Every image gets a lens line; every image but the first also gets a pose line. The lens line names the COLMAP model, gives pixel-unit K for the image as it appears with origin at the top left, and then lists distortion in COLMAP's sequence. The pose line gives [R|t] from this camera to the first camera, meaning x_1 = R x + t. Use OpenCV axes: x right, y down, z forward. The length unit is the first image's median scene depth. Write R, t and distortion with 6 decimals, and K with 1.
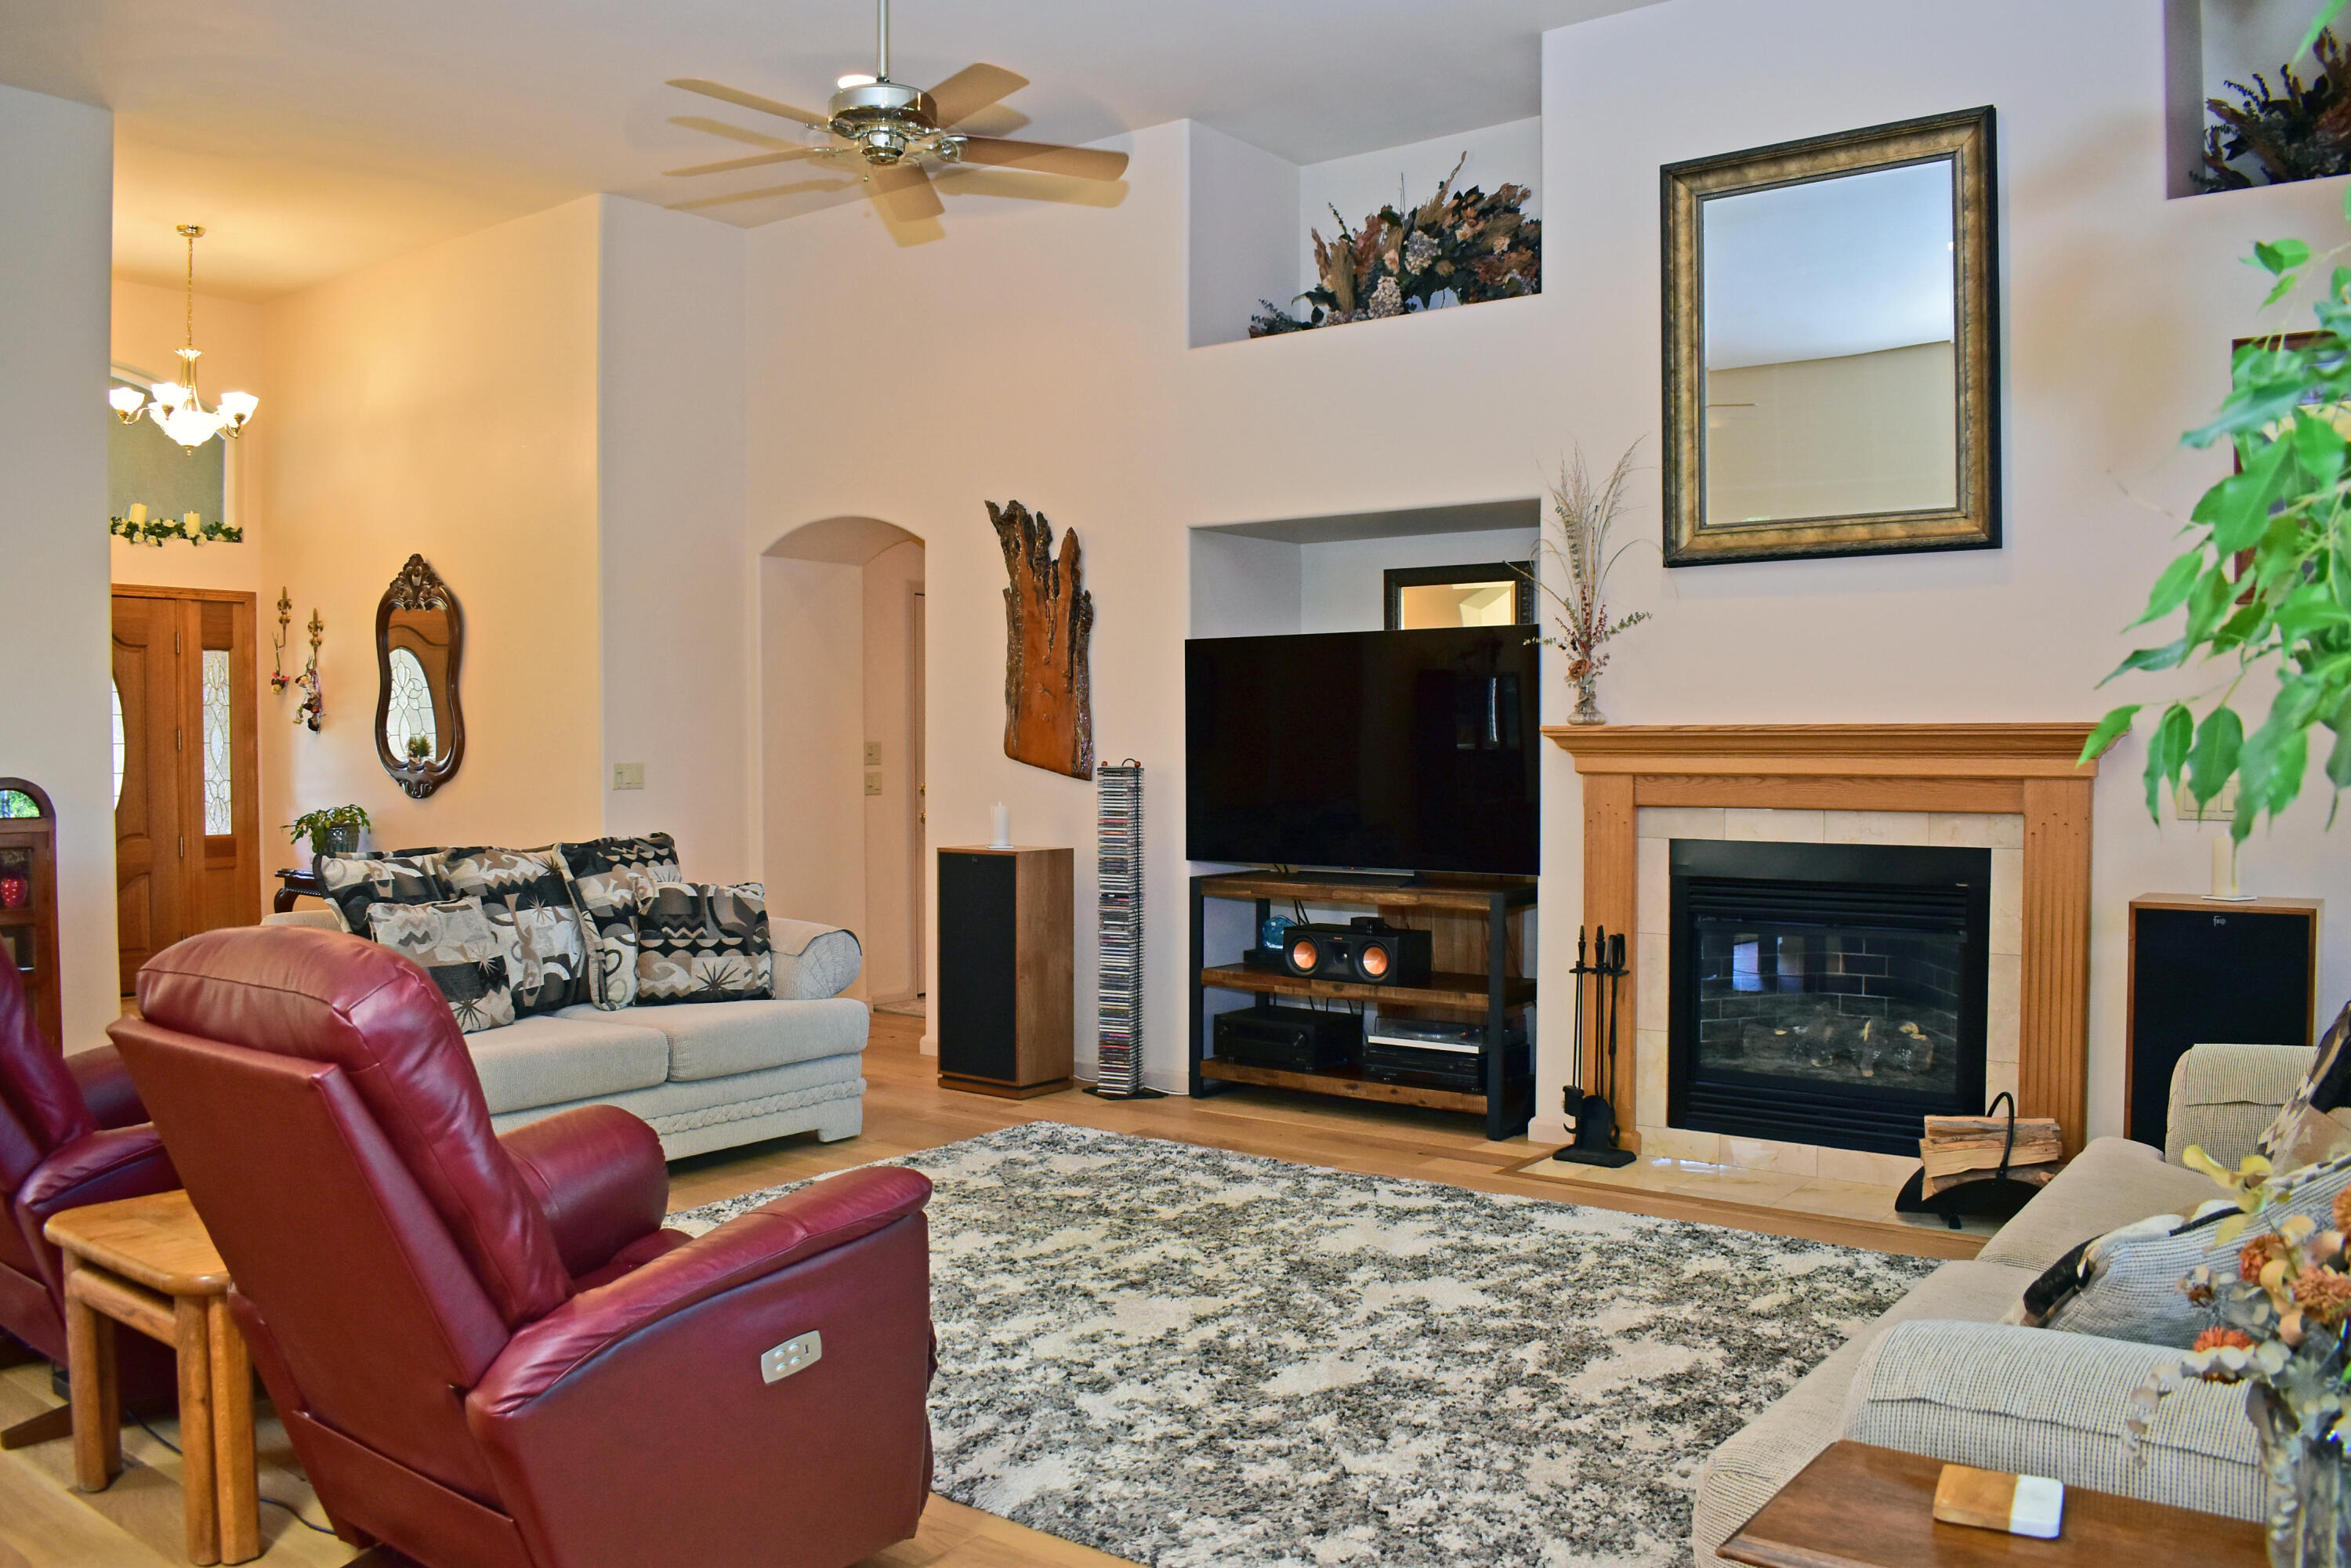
lens RADIAL K [[1826.4, 0, 1174.9], [0, 1826.4, 798.8], [0, 0, 1]] dist [-0.094946, 0.010338]
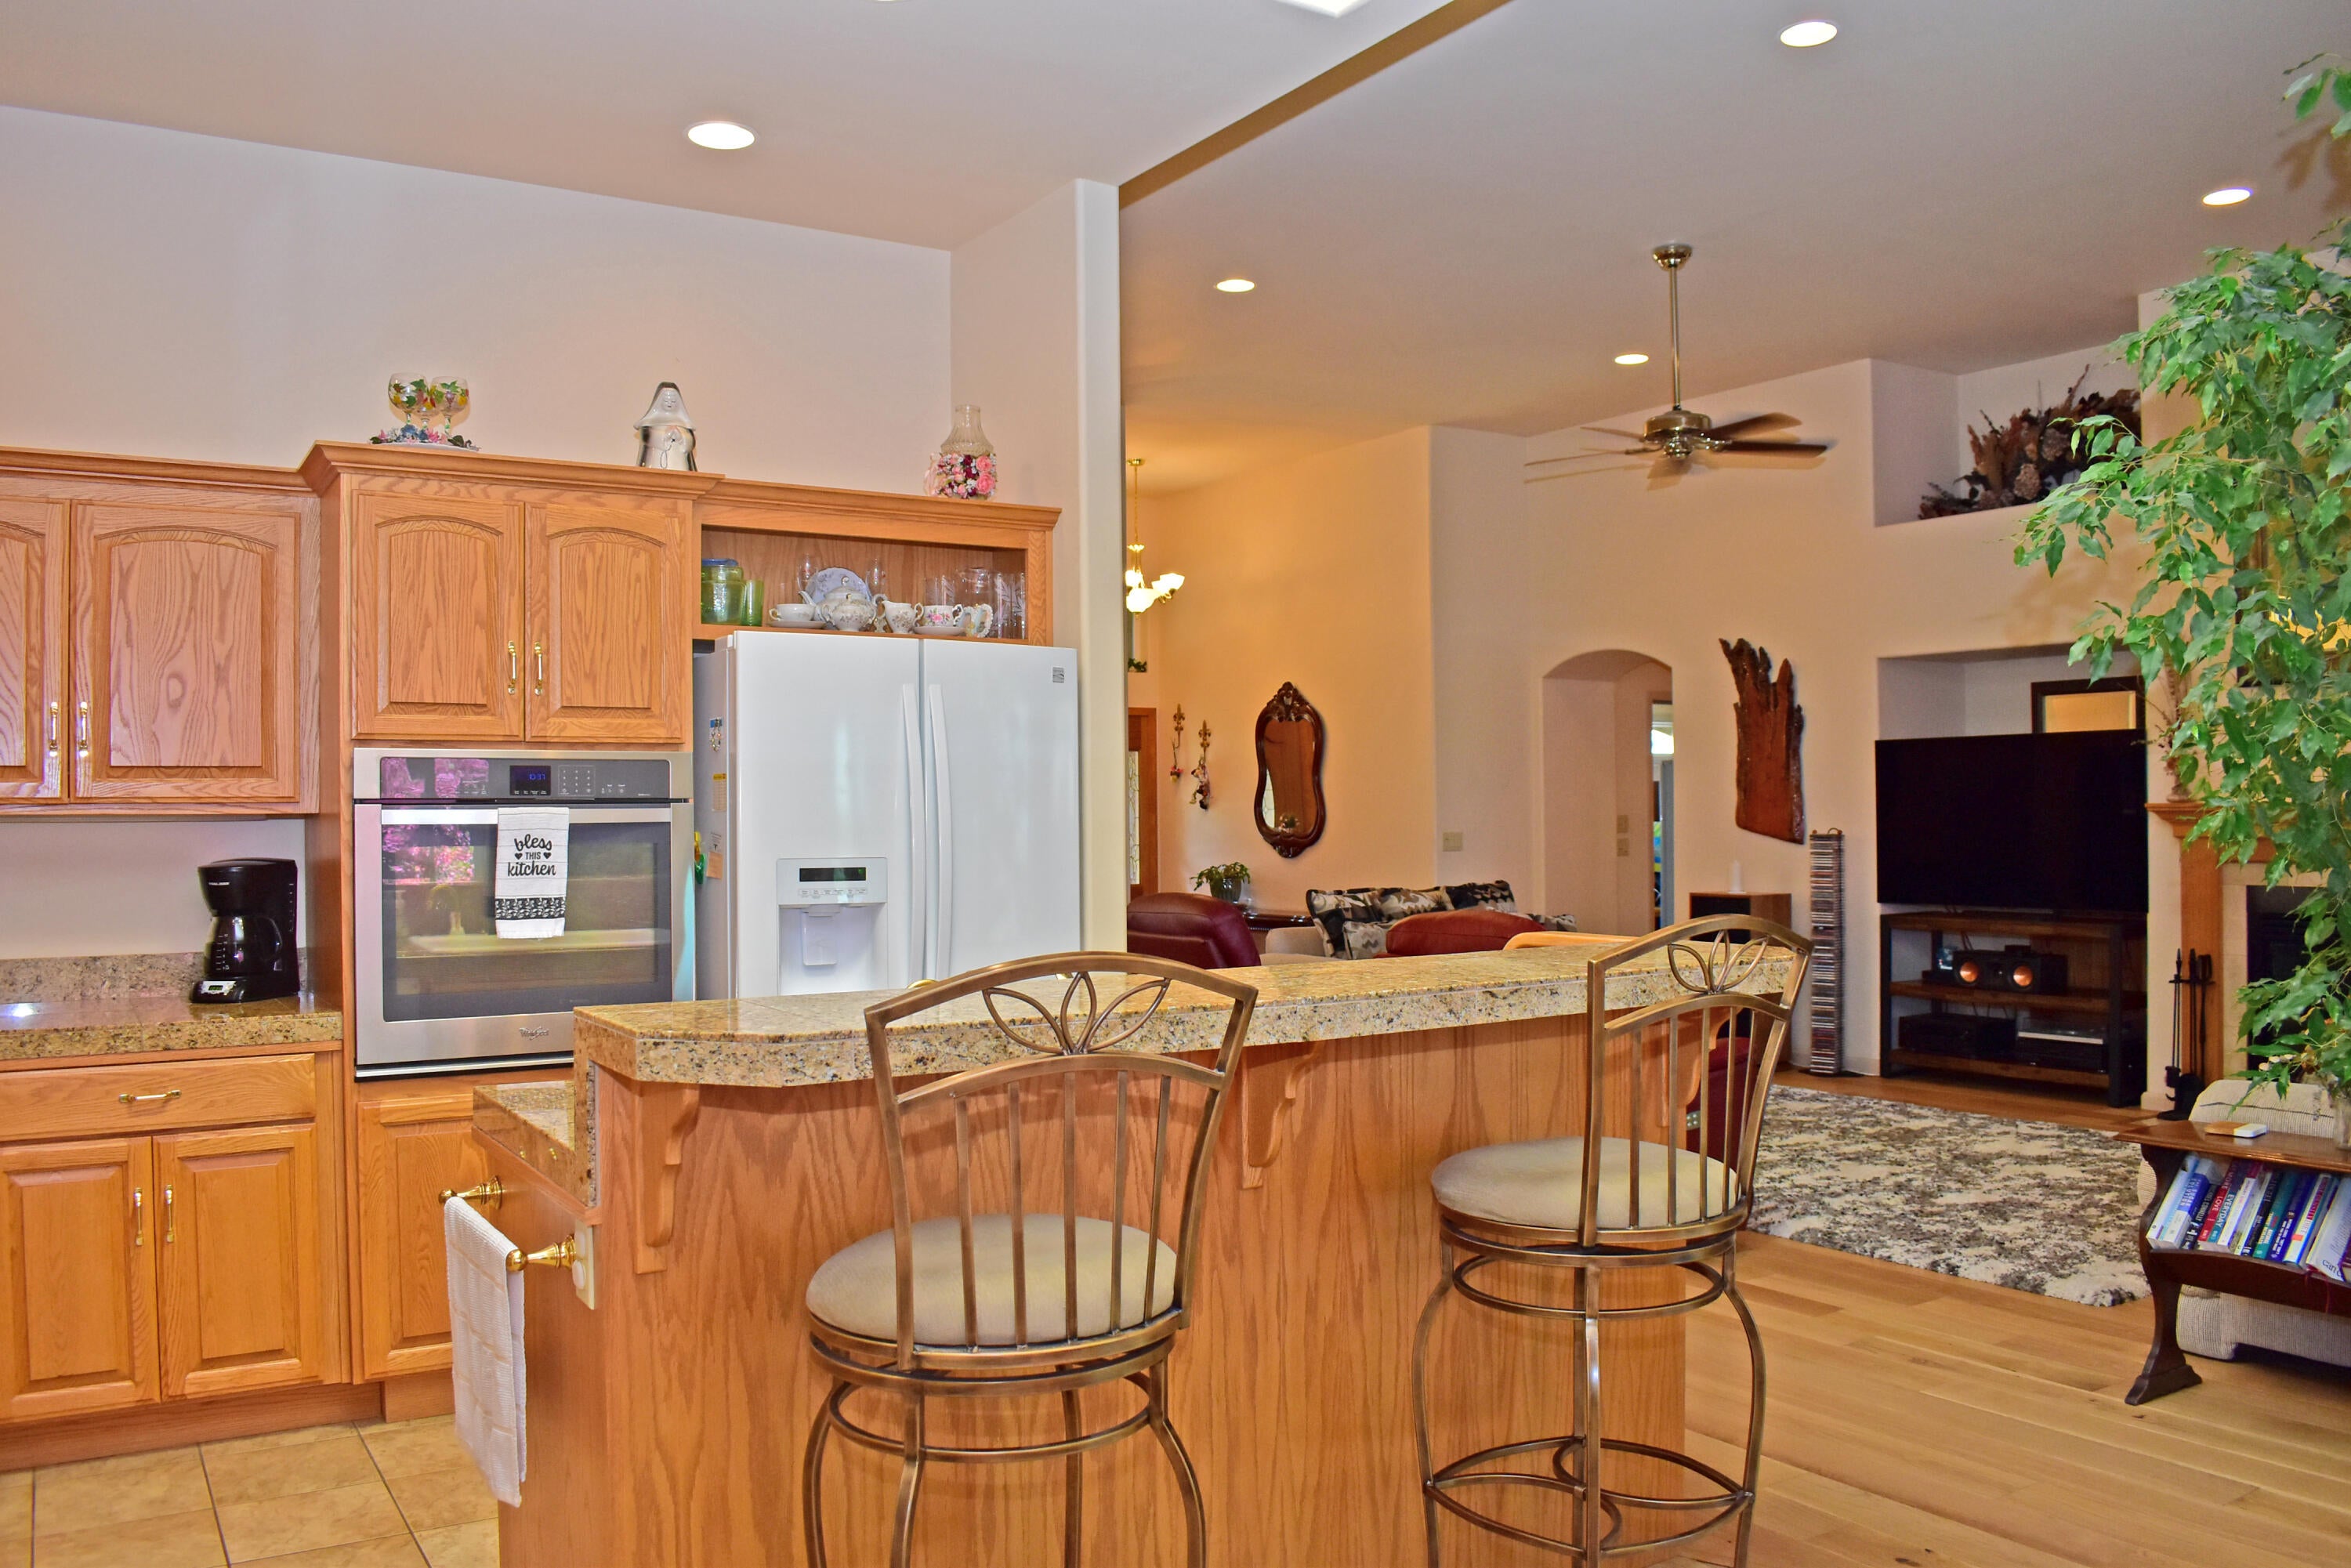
lens RADIAL K [[1826.4, 0, 1174.9], [0, 1826.4, 798.8], [0, 0, 1]] dist [-0.094946, 0.010338]
pose [[0.937331, -0.009566, -0.348308, -0.016965], [-0.002749, 0.999389, -0.034846, 0.004669], [0.348428, 0.033620, 0.936732, -0.452768]]
